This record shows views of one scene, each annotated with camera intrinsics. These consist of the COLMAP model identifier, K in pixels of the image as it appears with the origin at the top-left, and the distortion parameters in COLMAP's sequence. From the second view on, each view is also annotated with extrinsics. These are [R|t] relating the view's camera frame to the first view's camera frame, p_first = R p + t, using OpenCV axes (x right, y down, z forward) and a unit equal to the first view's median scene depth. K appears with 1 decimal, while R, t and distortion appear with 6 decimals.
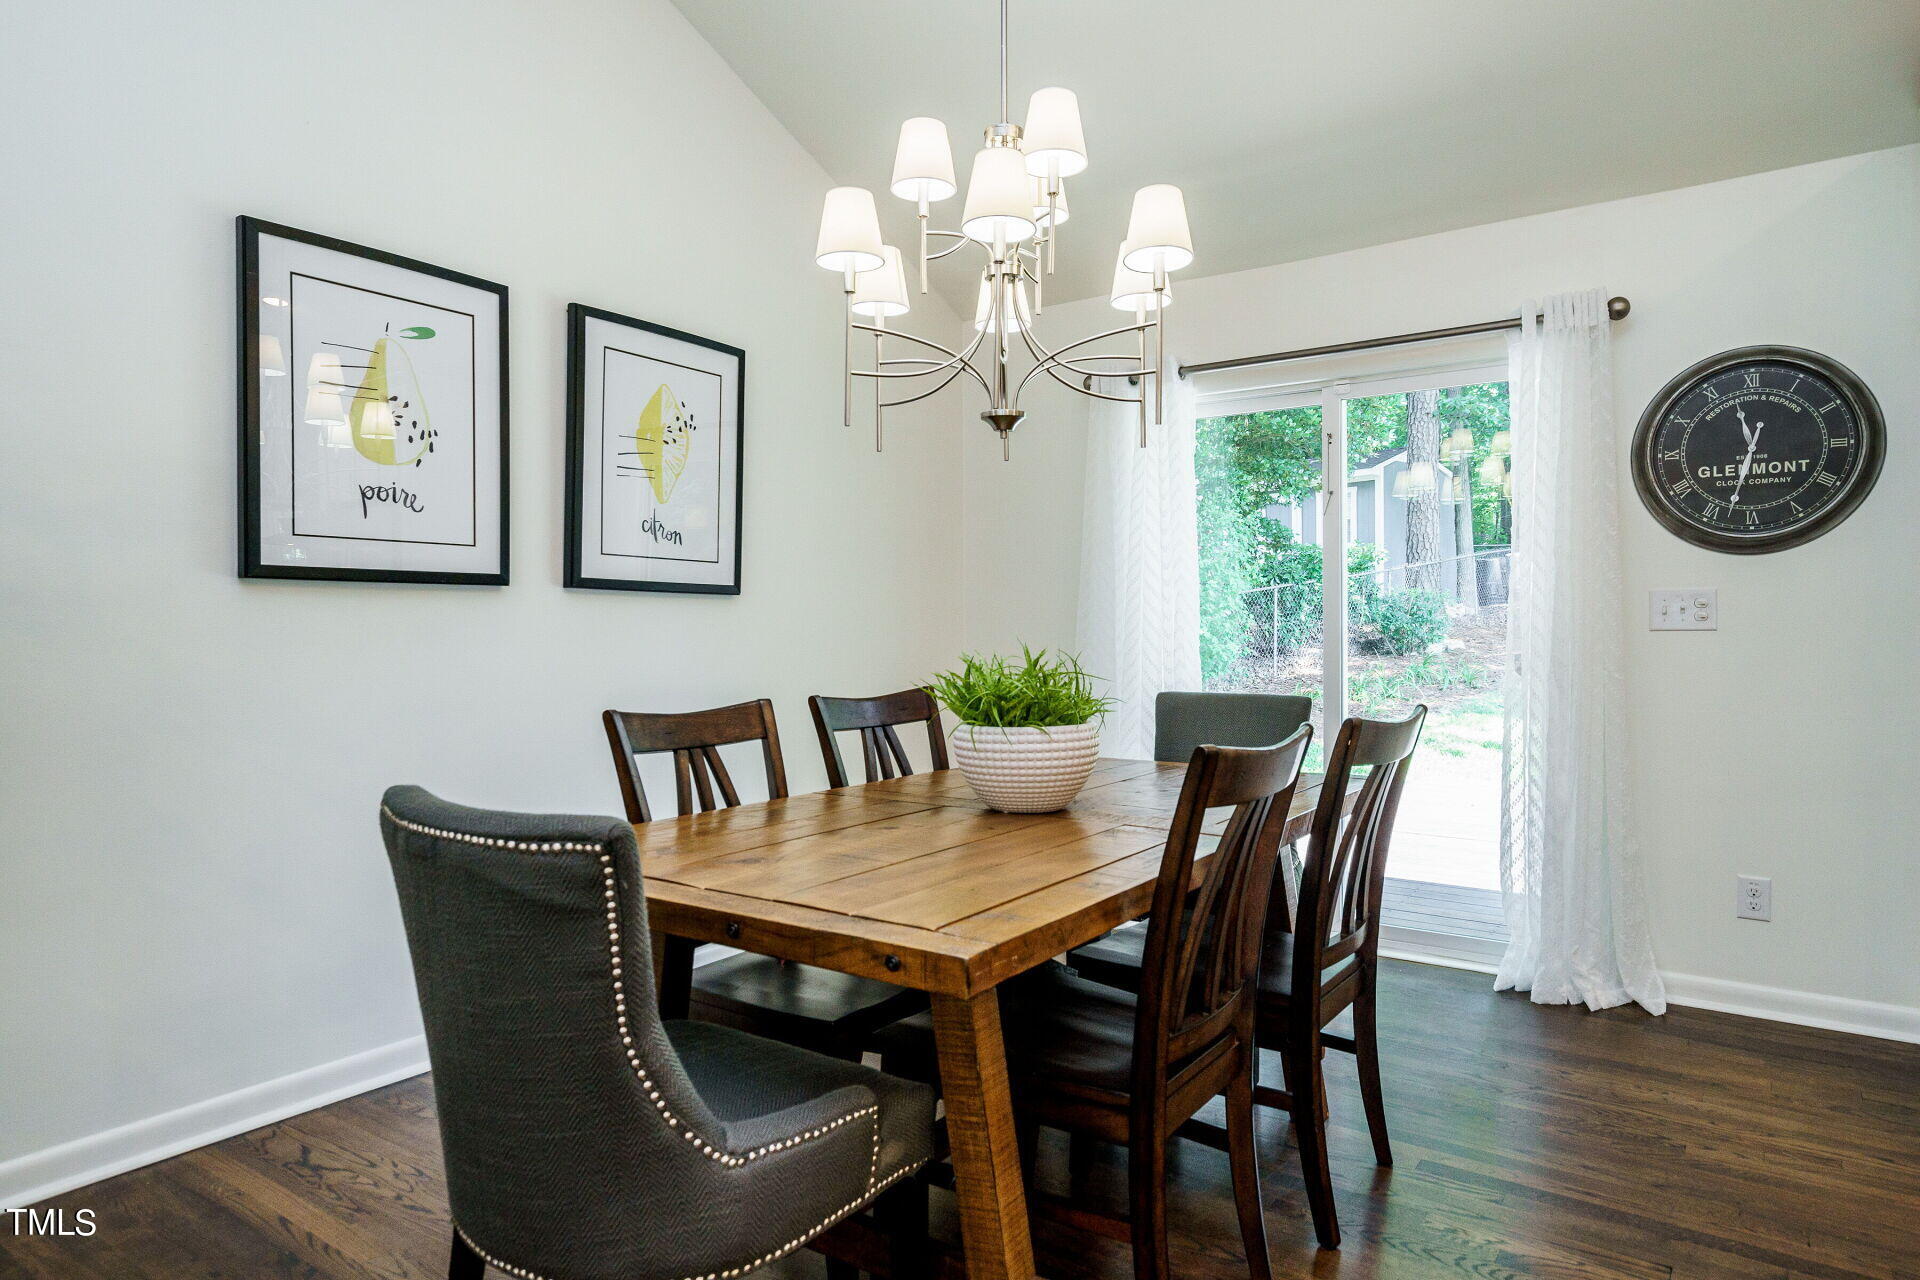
lens RADIAL K [[1145.2, 0, 953.2], [0, 1145.2, 632.8], [0, 0, 1]] dist [0.001951, 0.001053]
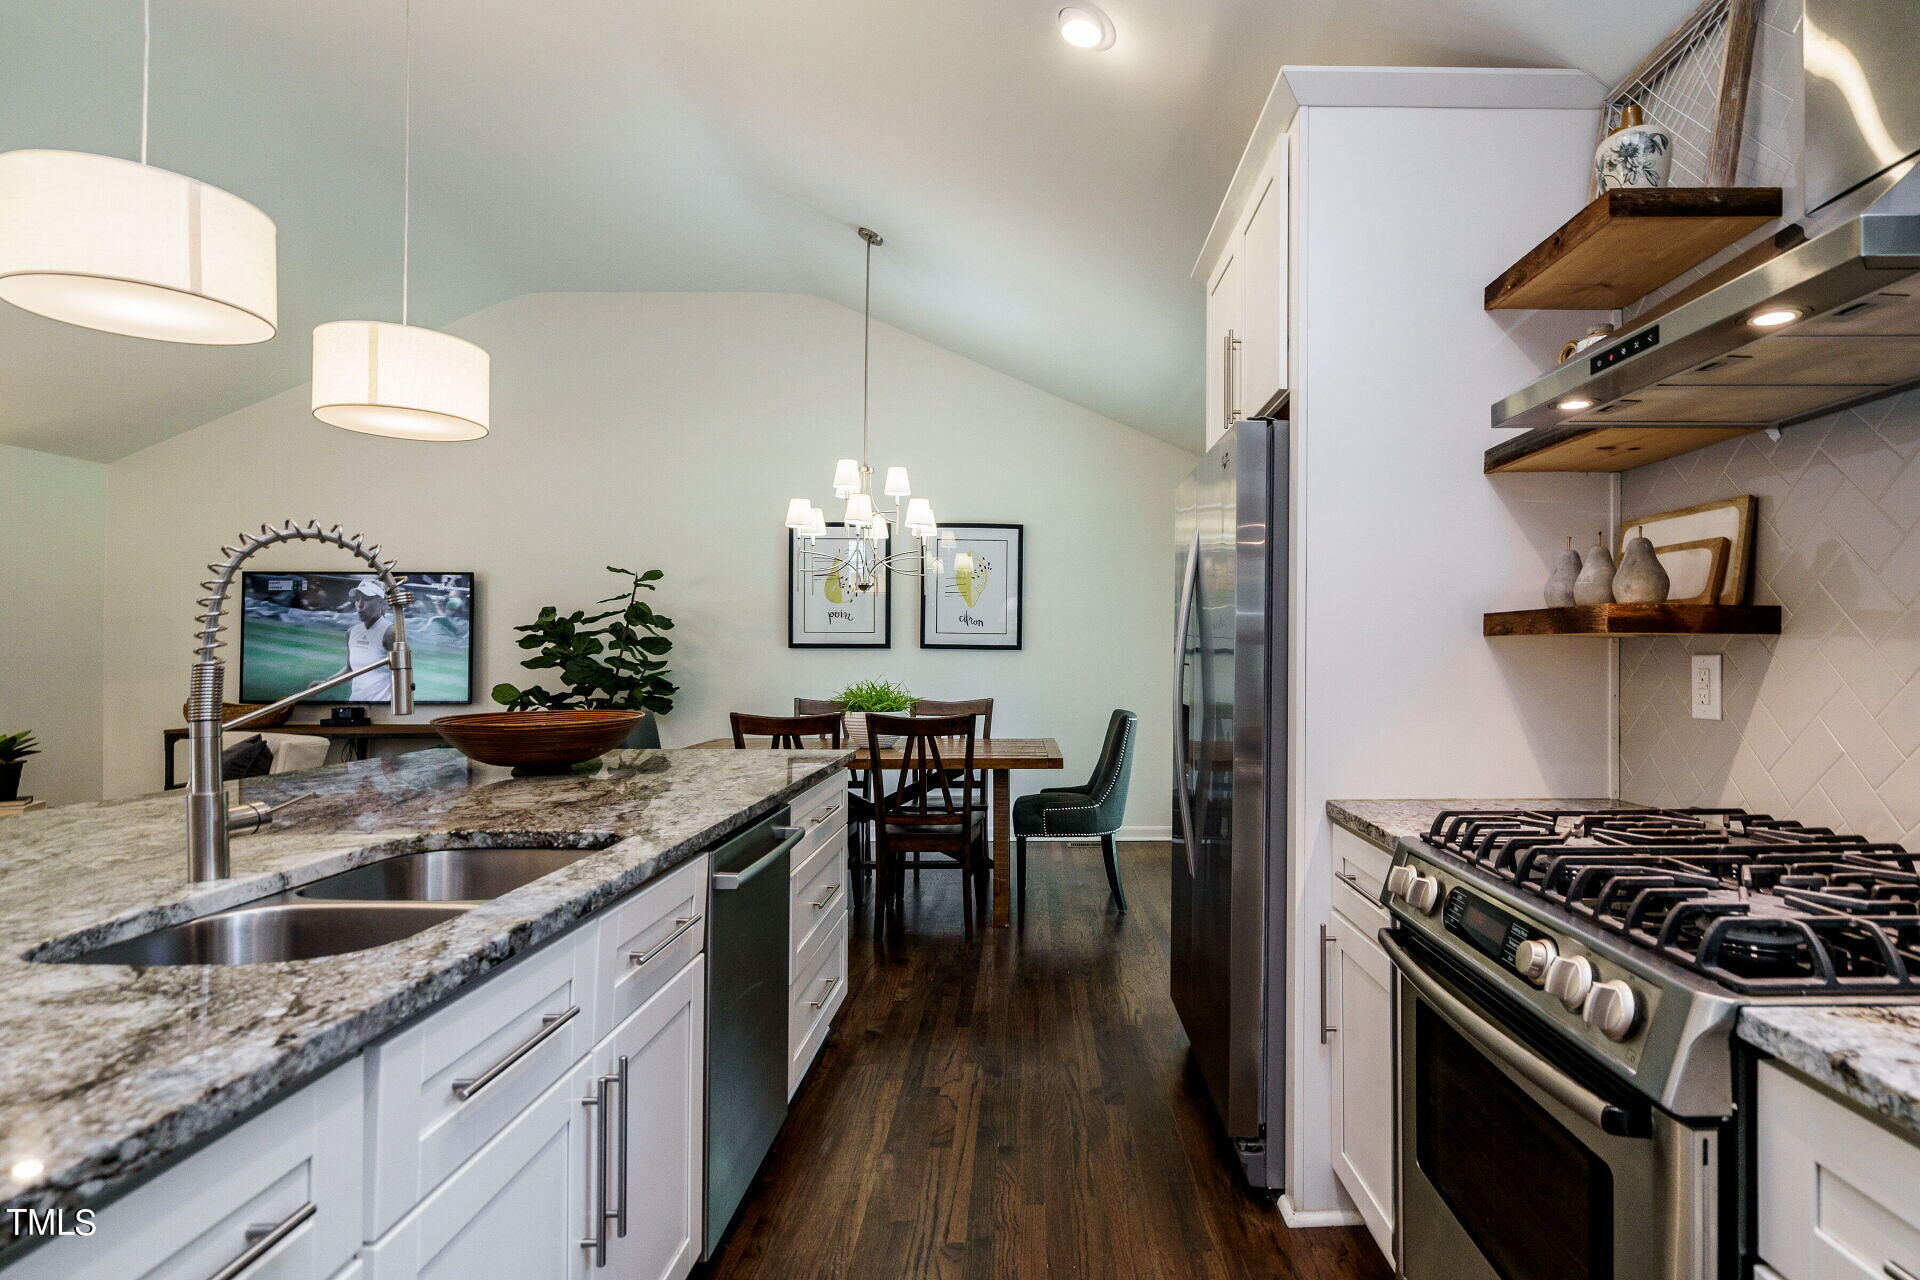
lens RADIAL K [[966.6, 0, 1031.1], [0, 966.6, 641.6], [0, 0, 1]] dist [0.000311, 0.000814]
pose [[0.588361, -0.004098, -0.808588, 1.416752], [-0.009646, 0.999880, -0.012086, -0.034163], [0.808541, 0.014911, 0.588251, 0.055828]]
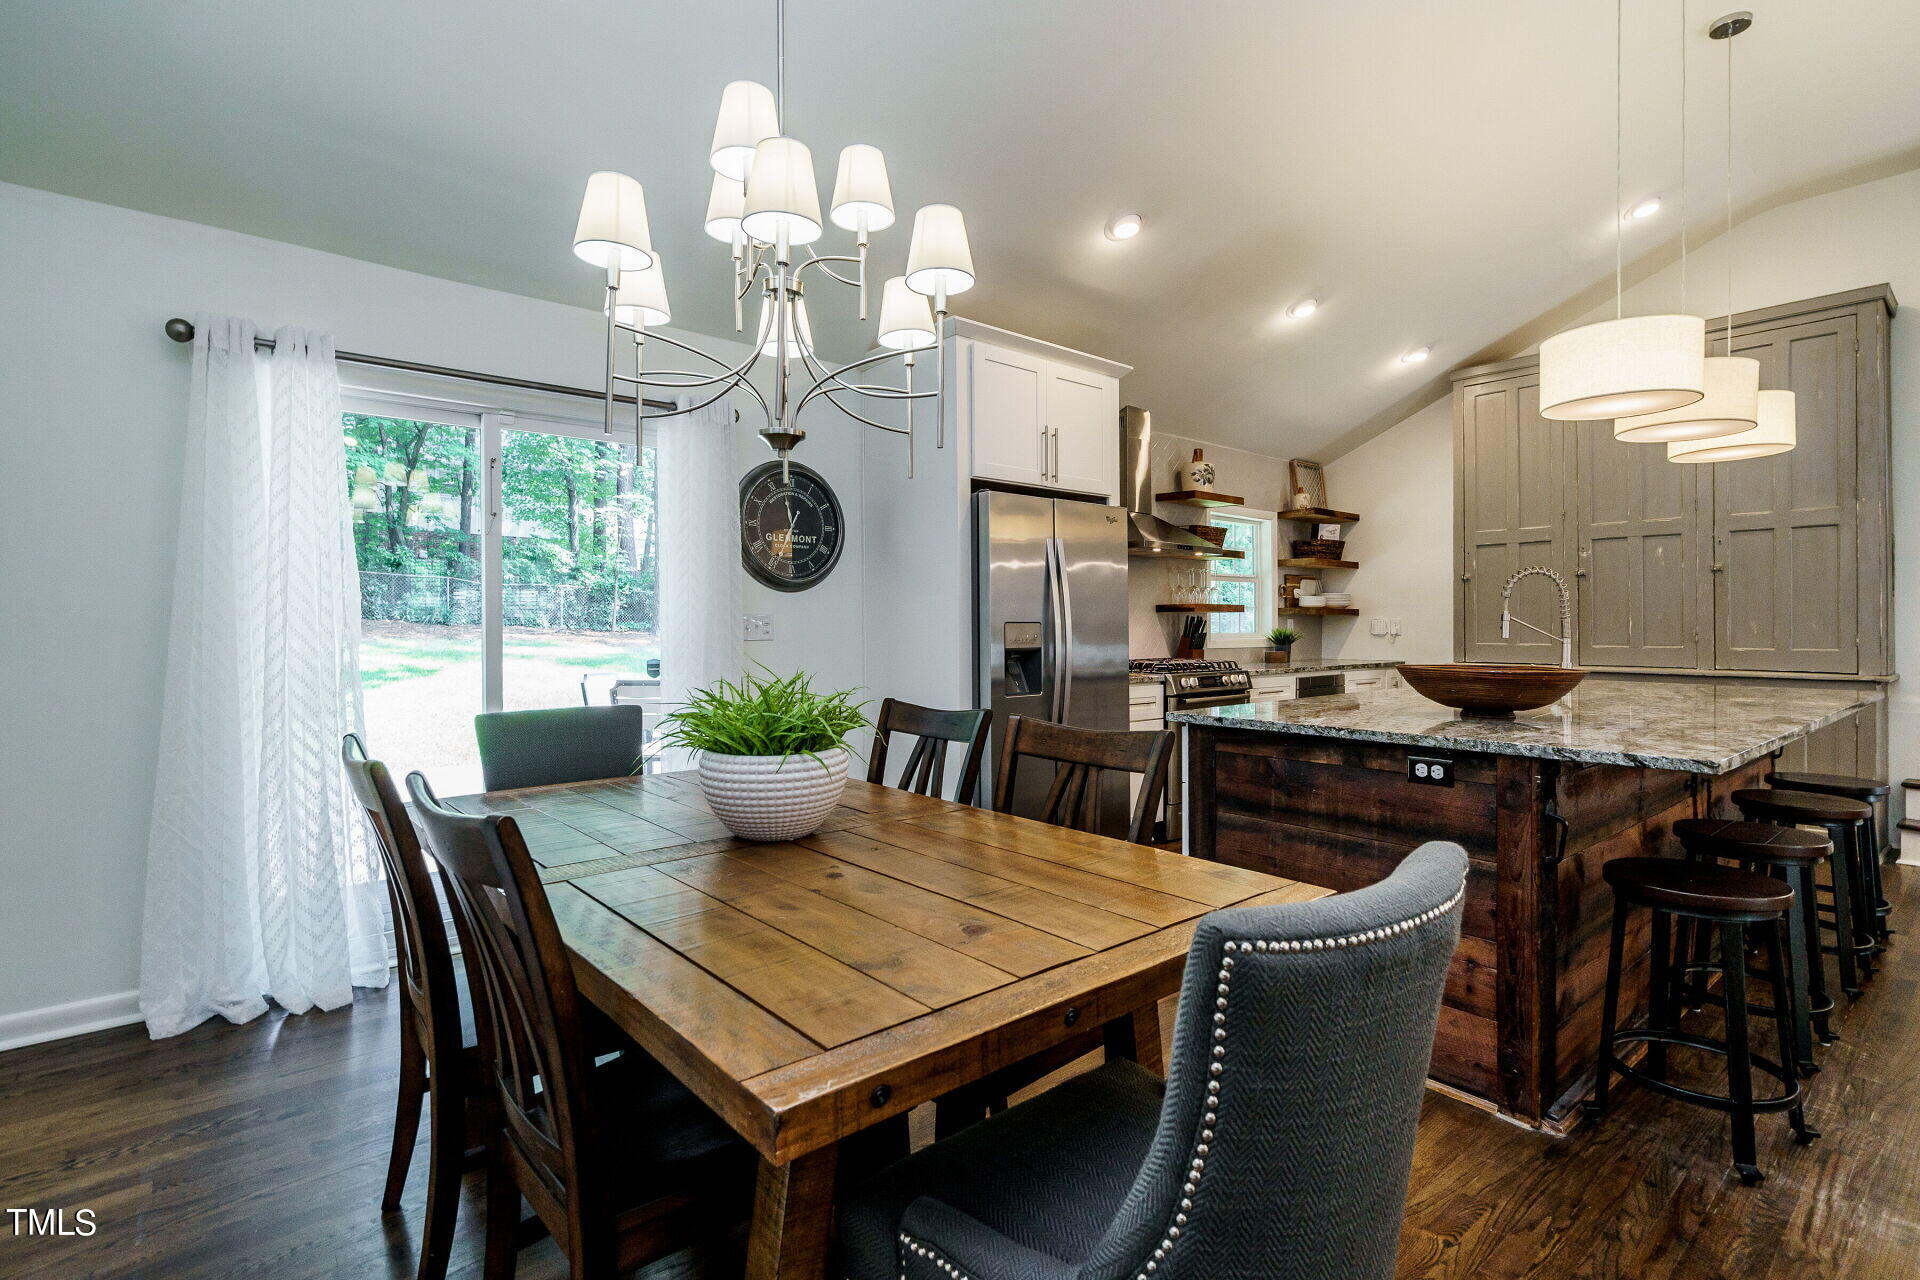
lens RADIAL K [[918.4, 0, 959.9], [0, 918.4, 626.5], [0, 0, 1]] dist [0.000128, 0.000284]
pose [[0.244169, -0.000068, 0.969733, -0.510656], [0.007173, 0.999973, -0.001736, -0.018082], [-0.969706, 0.007380, 0.244163, 0.491309]]
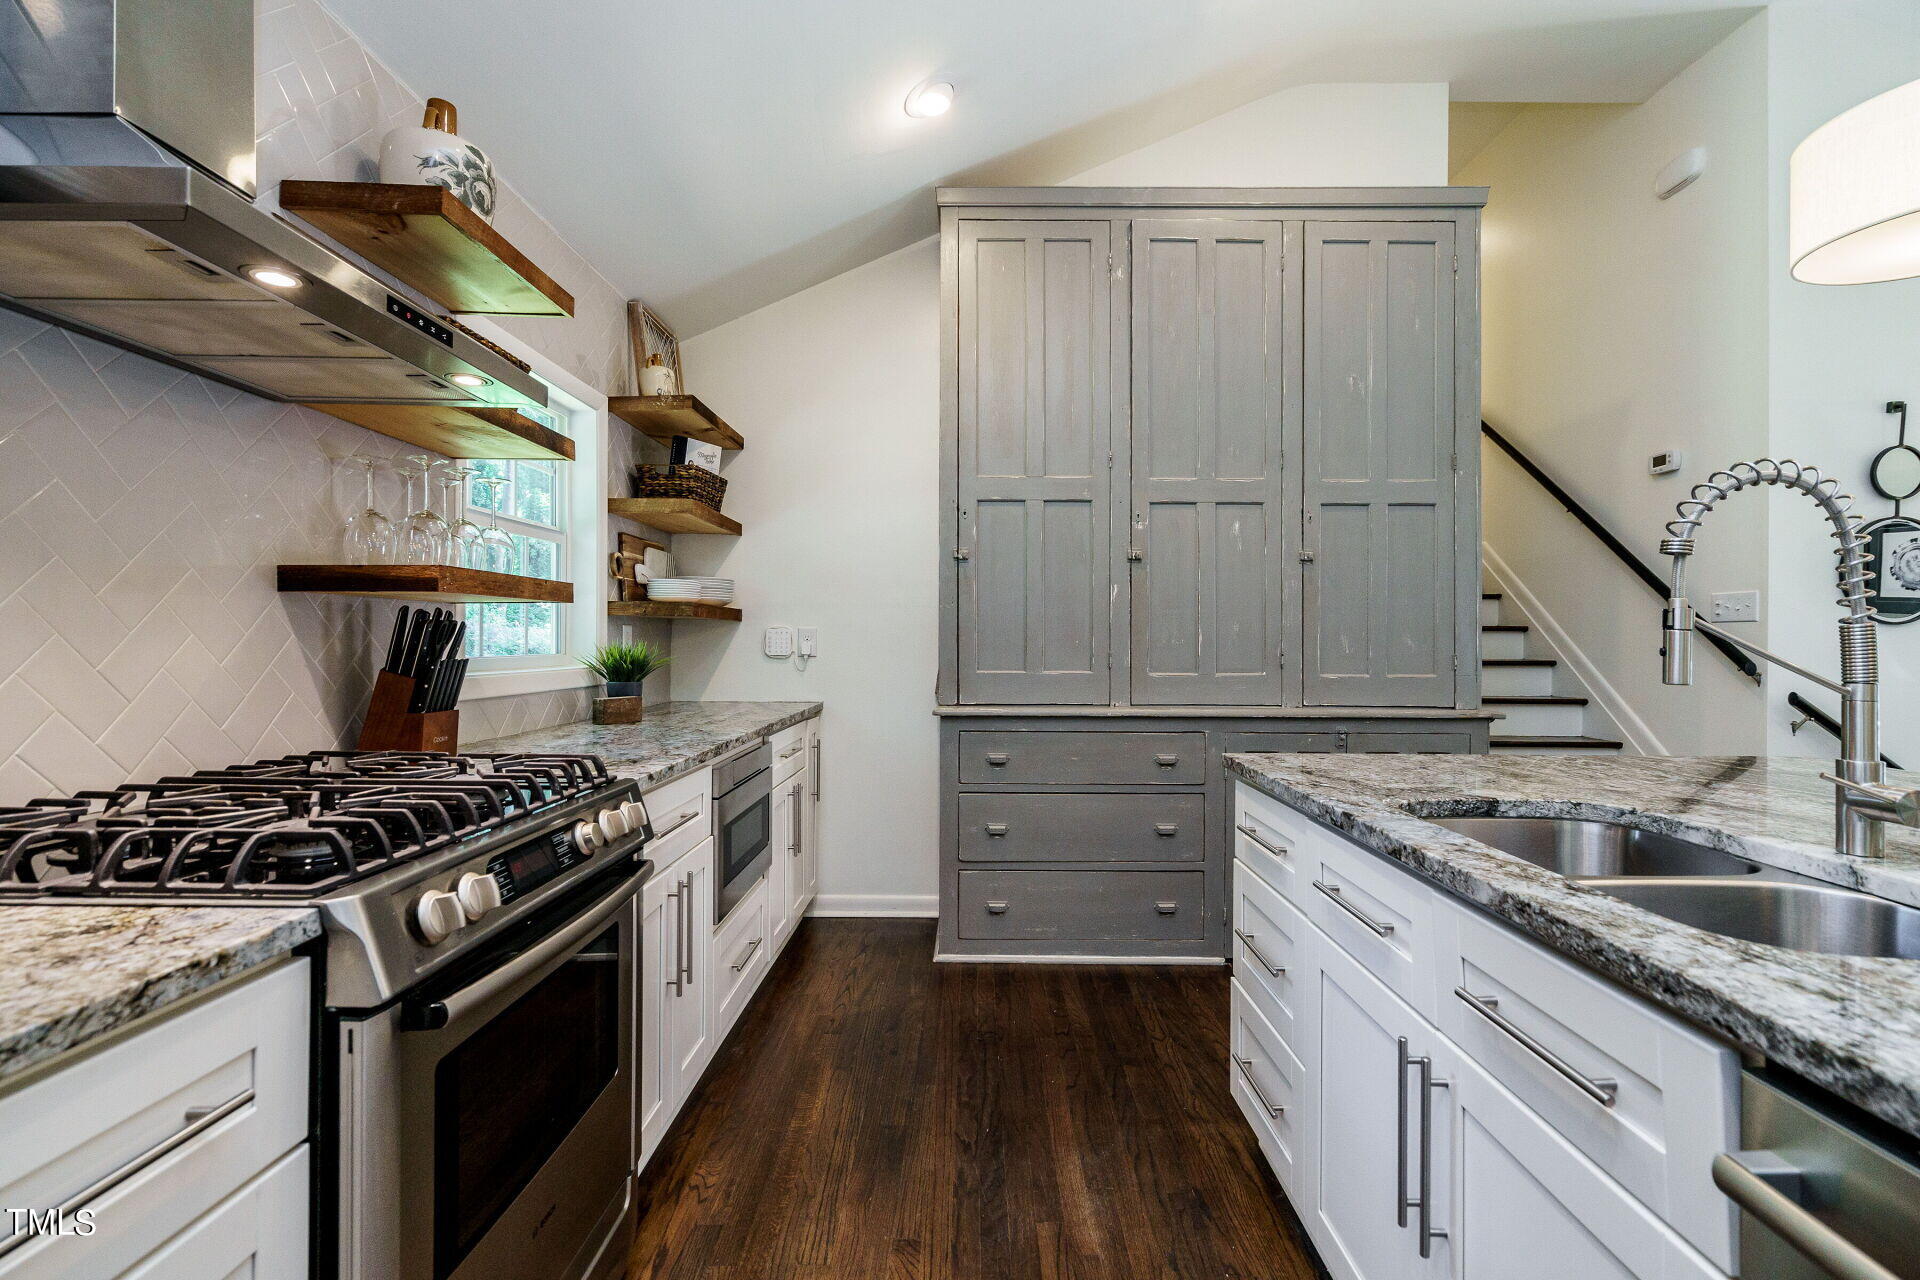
lens RADIAL K [[883.1, 0, 974.9], [0, 883.1, 636.9], [0, 0, 1]] dist [0.000906, -0.000447]
pose [[-0.581668, 0.002189, 0.813423, 0.775156], [0.003346, 0.999994, -0.000298, -0.019230], [-0.813420, 0.002548, -0.581672, 0.530169]]
